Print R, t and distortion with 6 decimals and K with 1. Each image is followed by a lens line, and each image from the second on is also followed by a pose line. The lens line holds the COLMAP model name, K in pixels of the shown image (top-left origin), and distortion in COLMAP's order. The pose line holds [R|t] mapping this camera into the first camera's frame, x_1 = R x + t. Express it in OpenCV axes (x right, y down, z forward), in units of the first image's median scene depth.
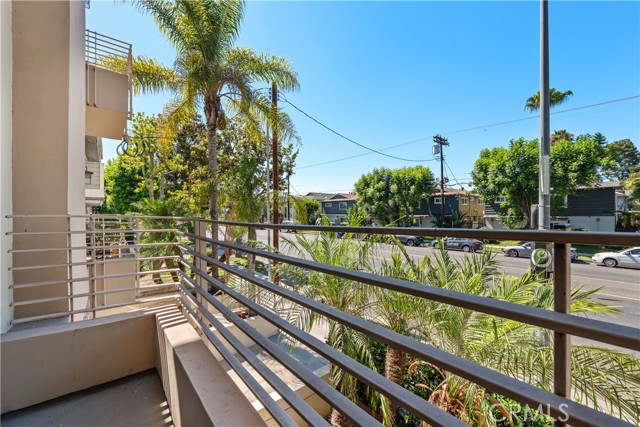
lens RADIAL K [[269.0, 0, 326.0], [0, 269.0, 213.4], [0, 0, 1]] dist [-0.003522, -0.000619]
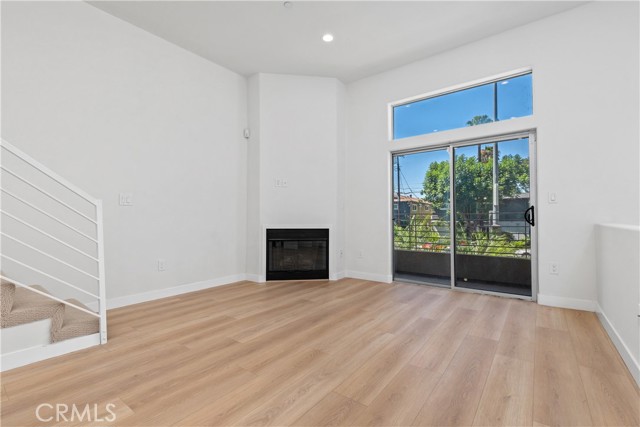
lens RADIAL K [[292.9, 0, 320.6], [0, 292.9, 214.8], [0, 0, 1]] dist [-0.003252, -0.000206]
pose [[0.980140, 0.006789, 0.198191, -0.143883], [-0.003903, 0.999881, -0.014950, 0.006167], [-0.198269, 0.013880, 0.980049, -0.142681]]
